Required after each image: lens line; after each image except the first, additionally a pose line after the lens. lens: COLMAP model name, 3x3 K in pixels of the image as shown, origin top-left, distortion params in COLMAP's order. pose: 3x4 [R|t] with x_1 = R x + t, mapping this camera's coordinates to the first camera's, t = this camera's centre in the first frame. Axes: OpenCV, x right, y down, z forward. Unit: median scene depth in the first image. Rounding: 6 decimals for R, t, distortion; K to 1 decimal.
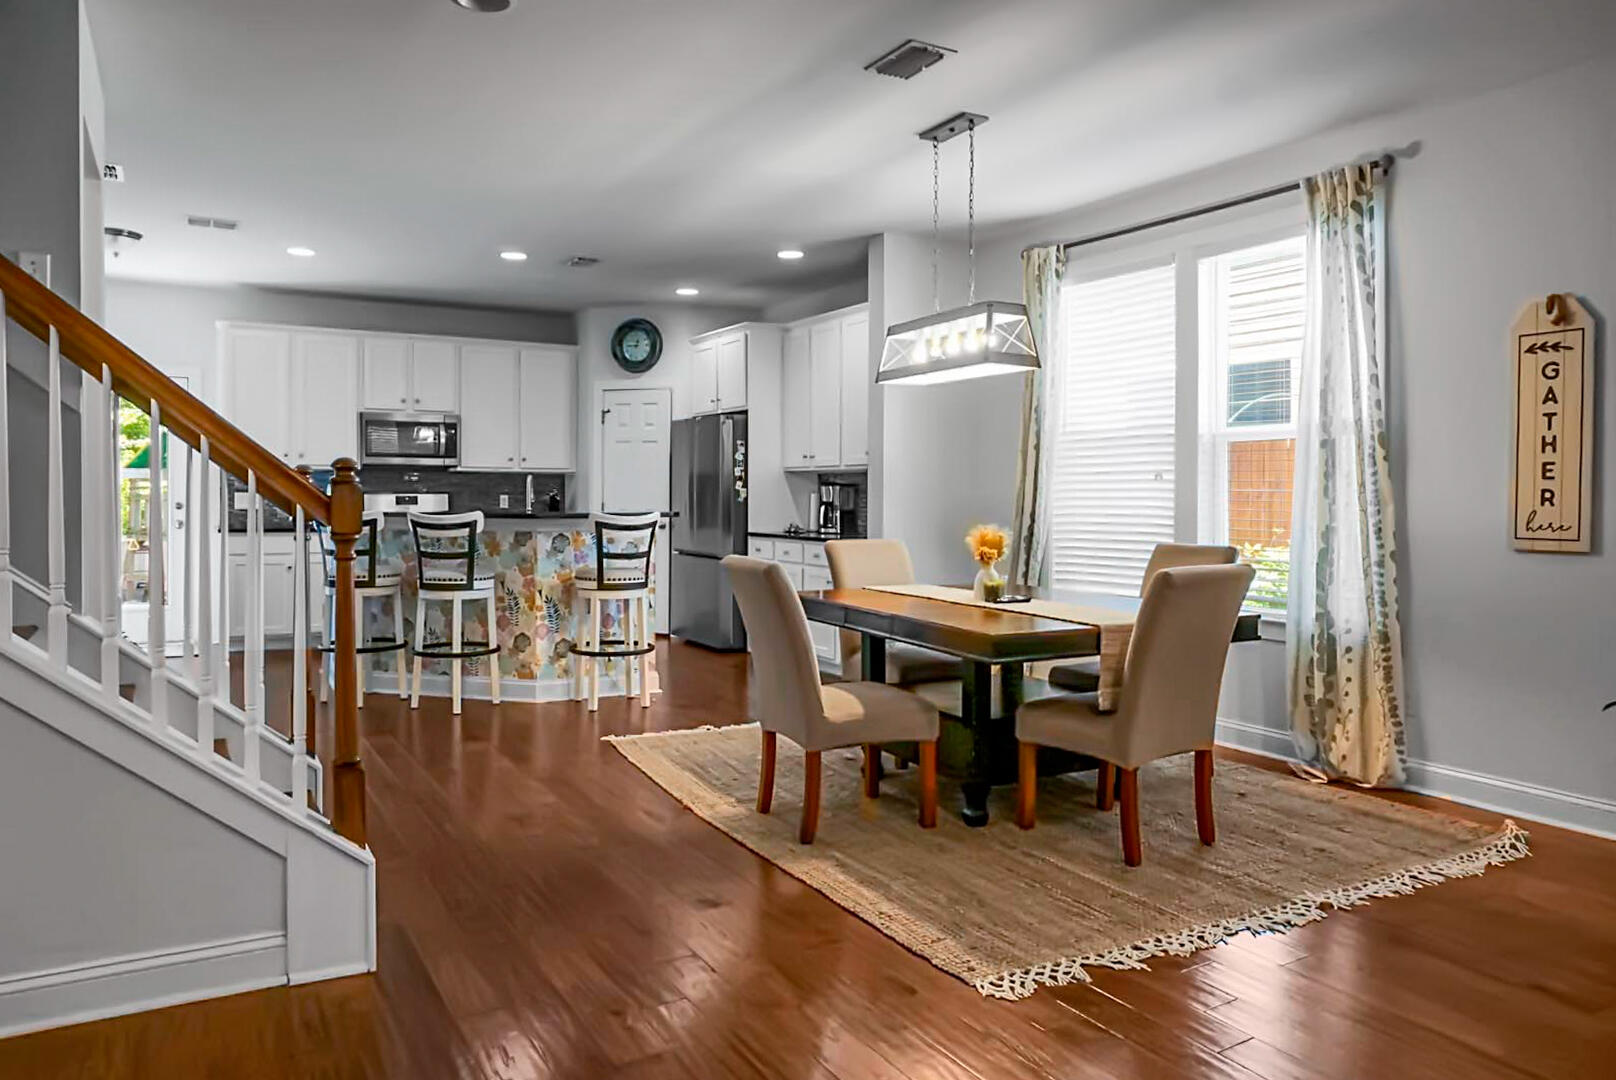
lens RADIAL K [[1094.8, 0, 806.2], [0, 1094.8, 523.4], [0, 0, 1]] dist [-0.024048, 0.002943]
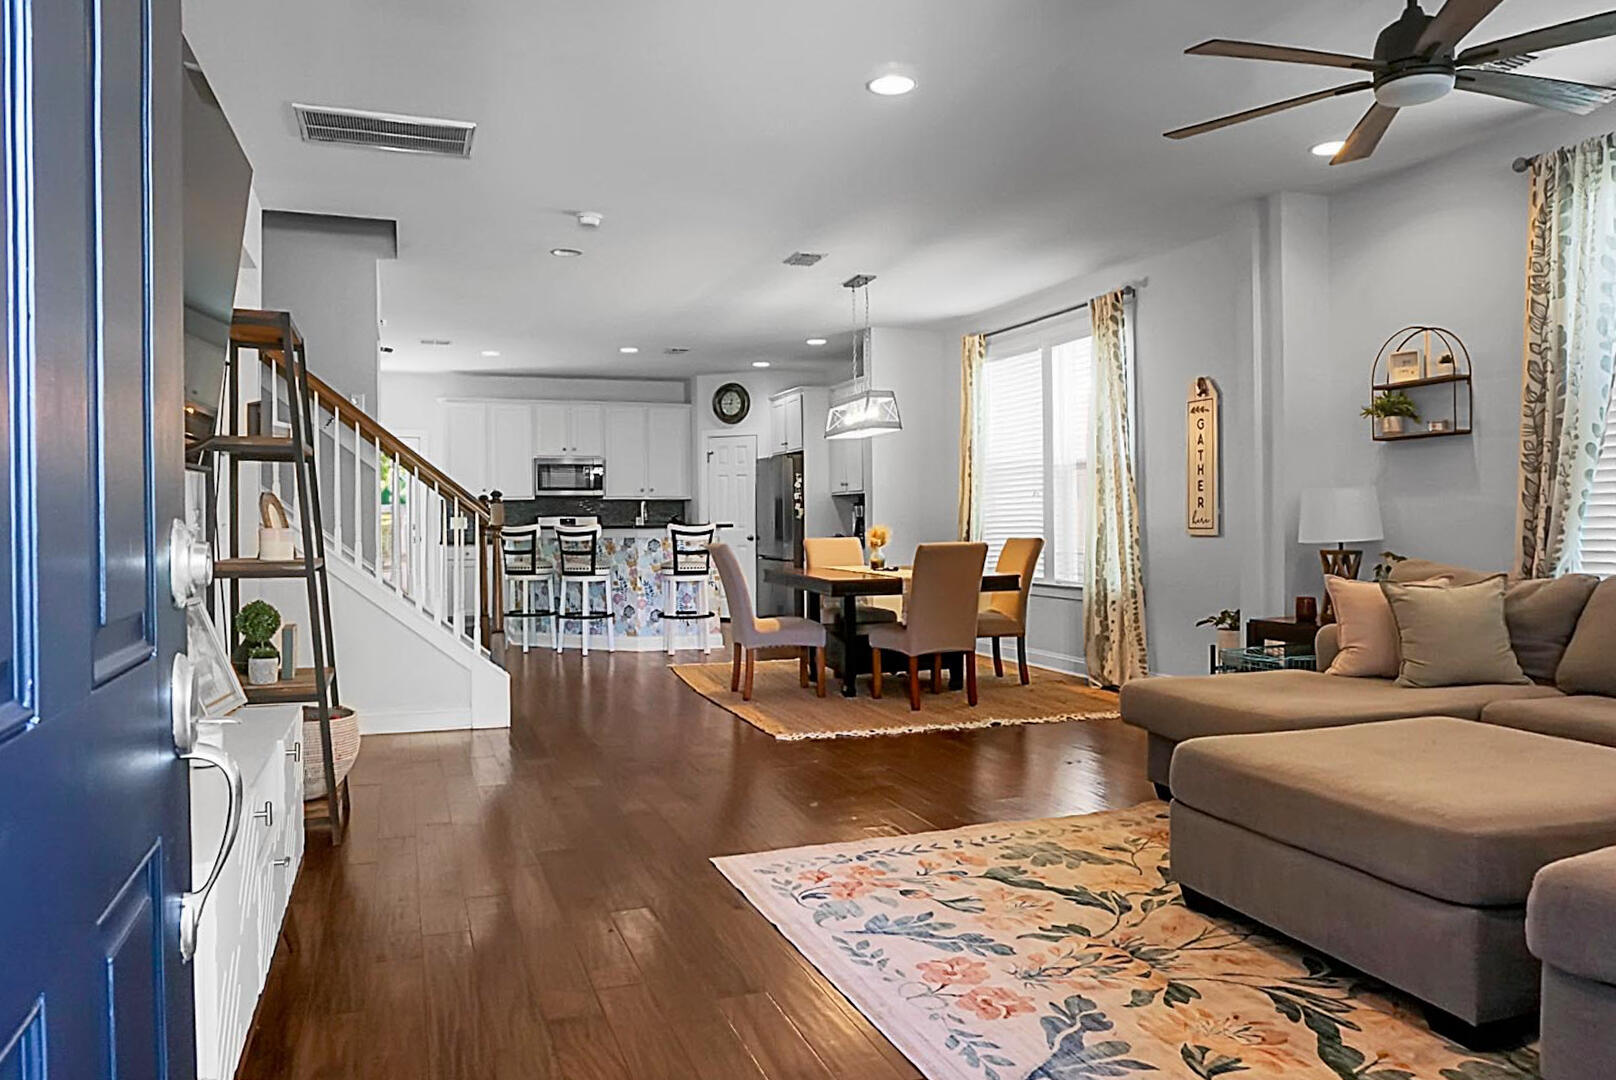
lens RADIAL K [[1128.7, 0, 808.0], [0, 1128.7, 540.0], [0, 0, 1]] dist [-0.001819, 0.000036]
pose [[0.984016, -0.010066, -0.177795, 0.265920], [0.008224, 0.999905, -0.011094, 0.030318], [0.177890, 0.009455, 0.984005, -0.498408]]
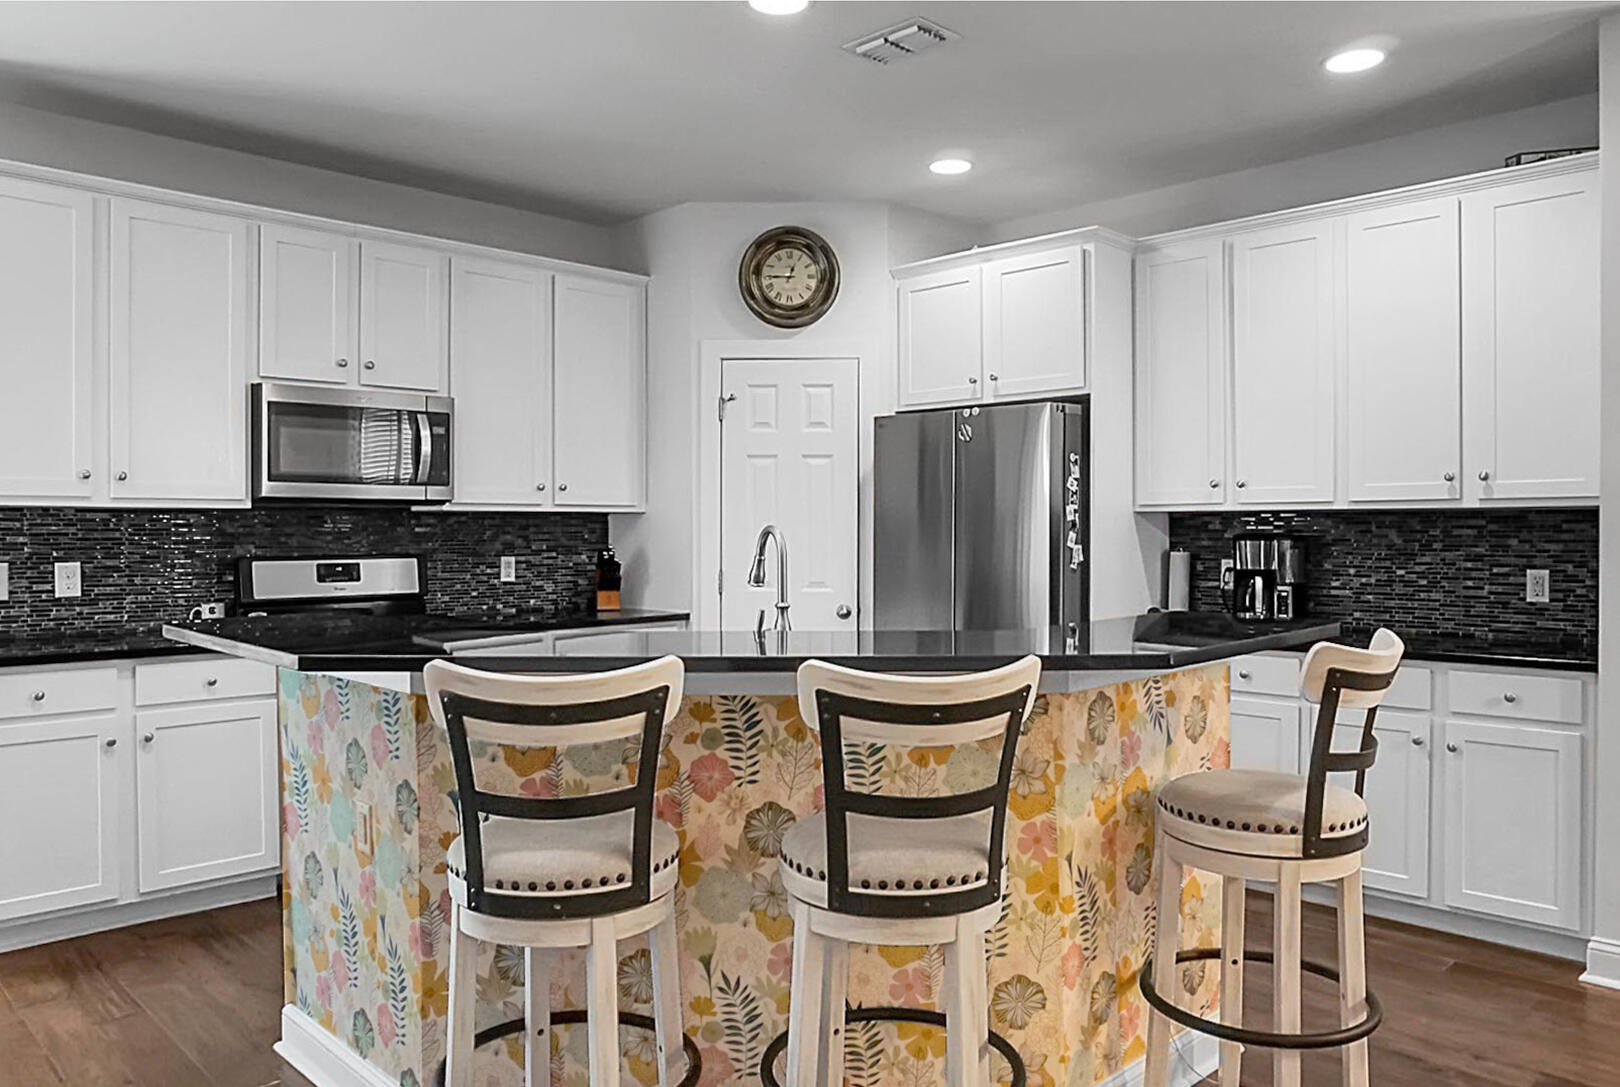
lens RADIAL K [[1147.4, 0, 812.8], [0, 1147.4, 553.8], [0, 0, 1]] dist [-0.005233, -0.000997]
pose [[0.965747, -0.013408, 0.259139, -0.430914], [0.012993, 0.999910, 0.003313, -0.041443], [-0.259160, 0.000167, 0.965834, 0.668225]]
